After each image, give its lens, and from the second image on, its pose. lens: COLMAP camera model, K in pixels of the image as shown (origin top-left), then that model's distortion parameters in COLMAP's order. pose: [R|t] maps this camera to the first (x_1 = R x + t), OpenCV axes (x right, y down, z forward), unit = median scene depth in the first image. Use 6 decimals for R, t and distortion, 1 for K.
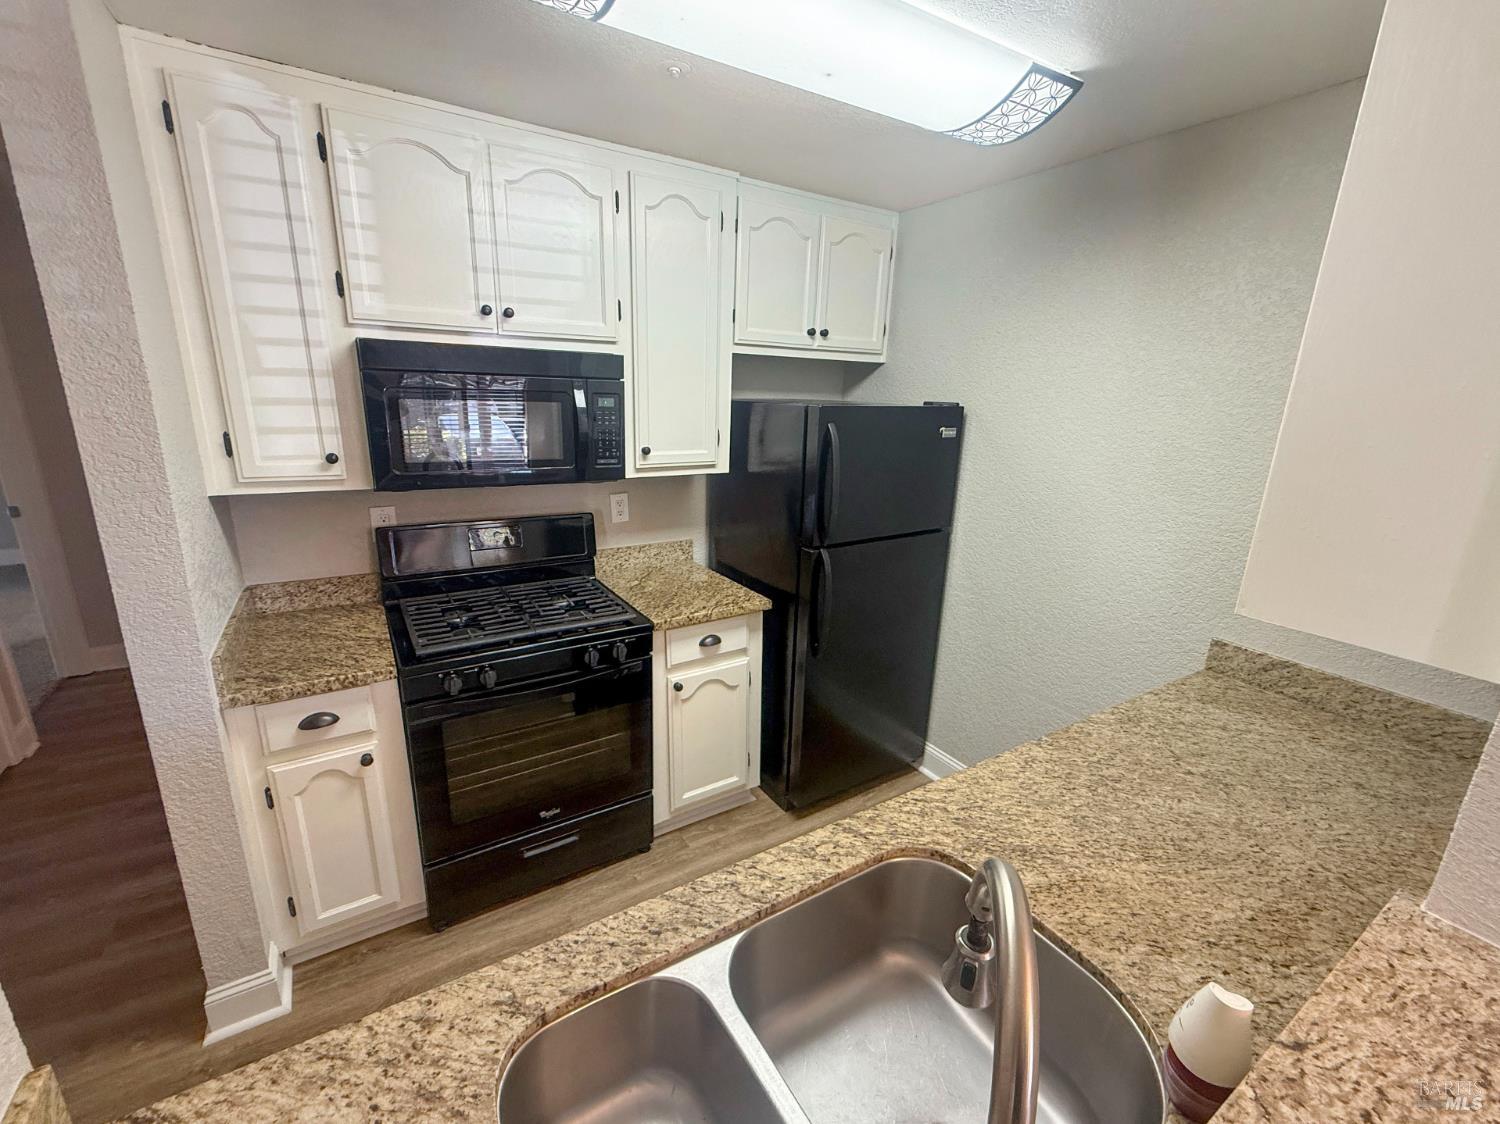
lens RADIAL K [[612.9, 0, 742.1], [0, 612.9, 560.9], [0, 0, 1]] dist [0.001479, -0.000114]
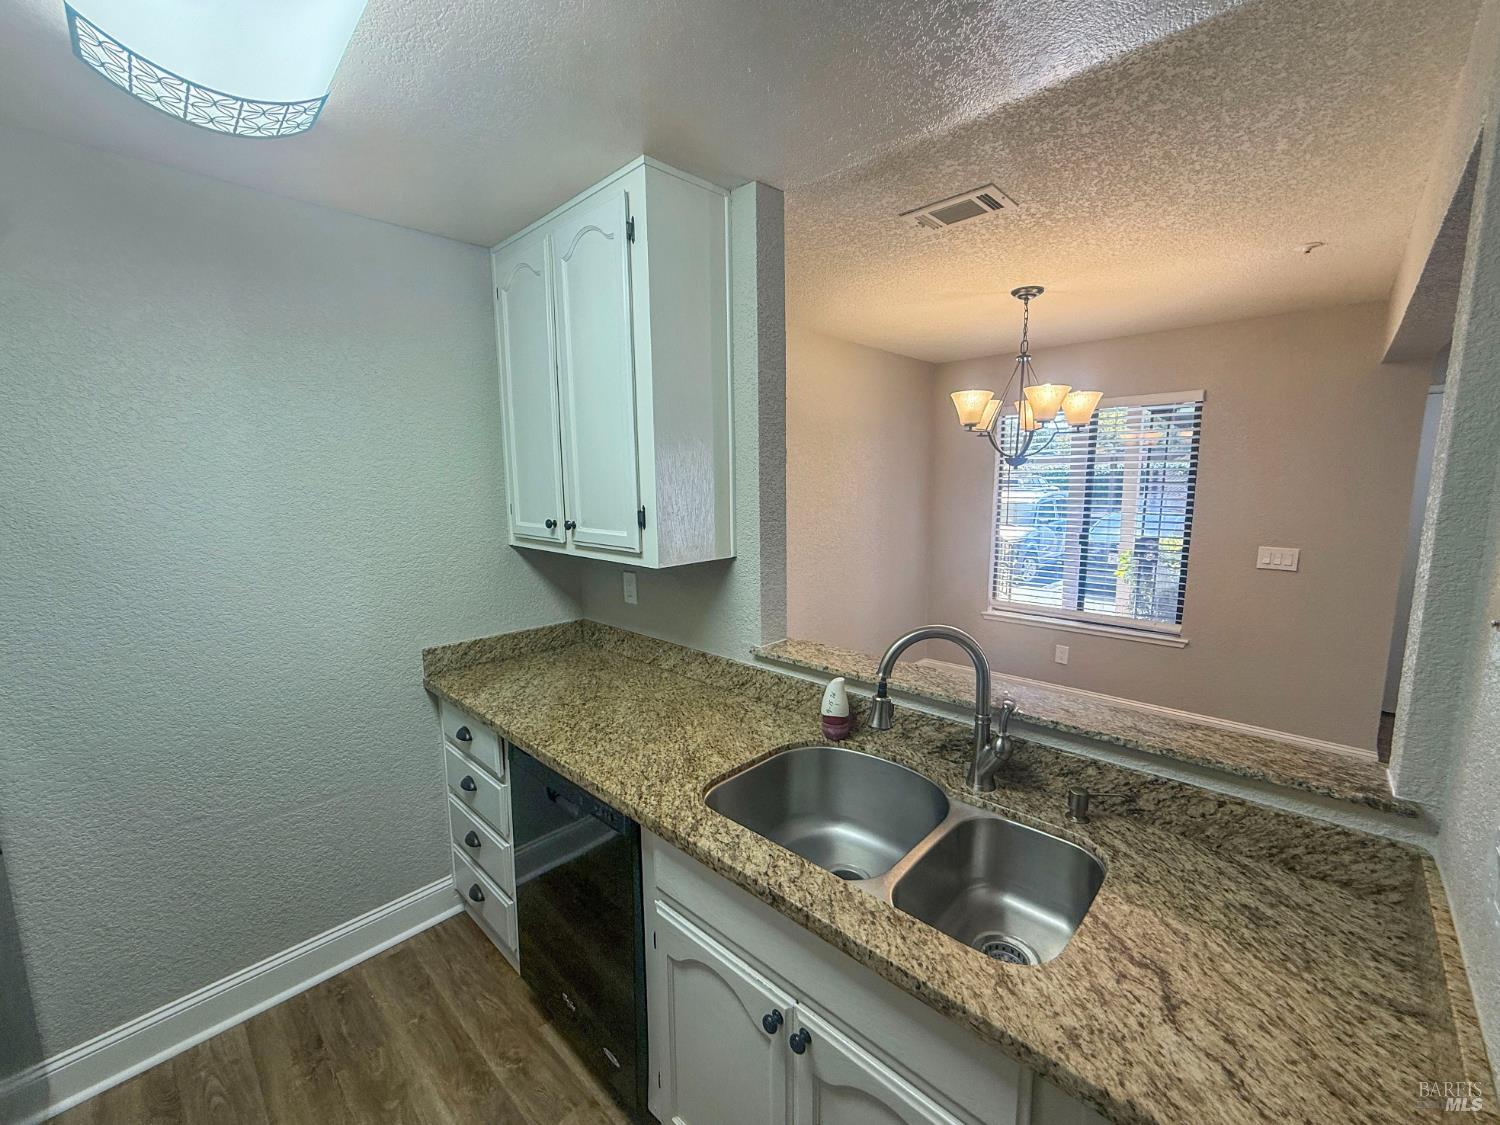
lens RADIAL K [[612.9, 0, 743.6], [0, 612.9, 562.1], [0, 0, 1]] dist [0.001479, -0.000114]
pose [[-0.242856, -0.164569, 0.956001, -1.131904], [0.265989, 0.936437, 0.228771, -0.323920], [-0.932883, 0.309844, -0.183645, 1.346210]]
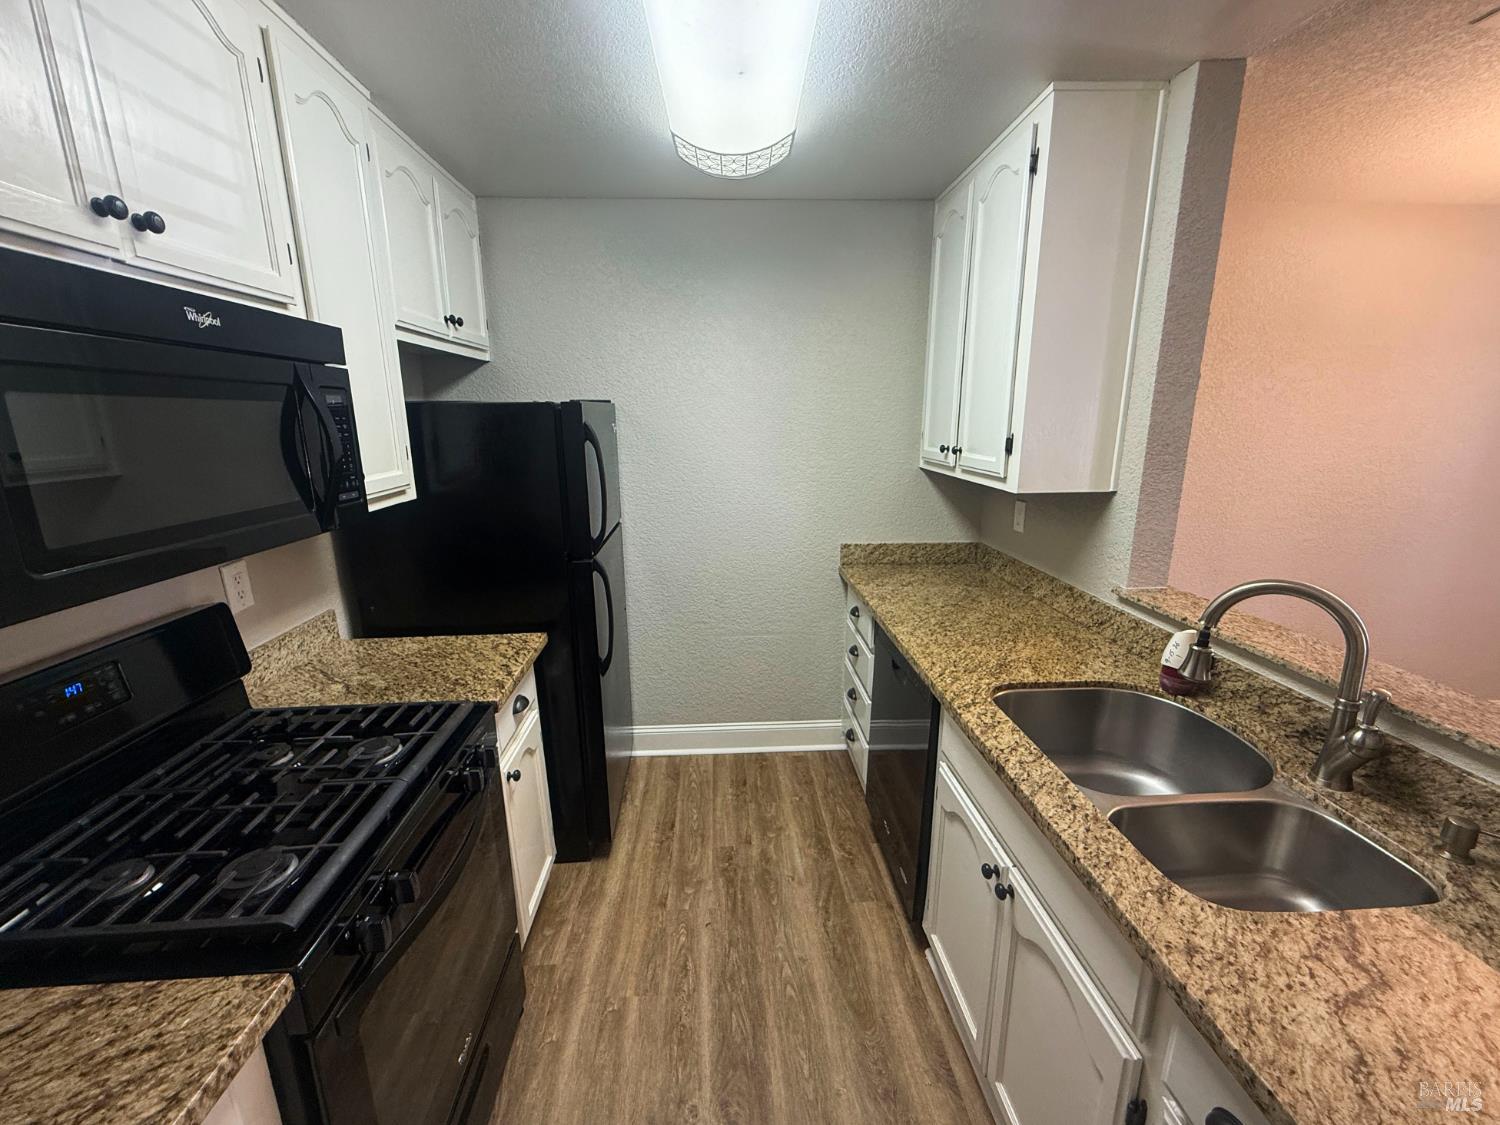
lens RADIAL K [[612.9, 0, 742.1], [0, 612.9, 560.2], [0, 0, 1]] dist [0.001479, -0.000114]
pose [[0.491853, -0.235138, 0.838326, -1.496056], [0.256725, 0.959202, 0.118420, -0.186113], [-0.831970, 0.156974, 0.532152, 0.909577]]
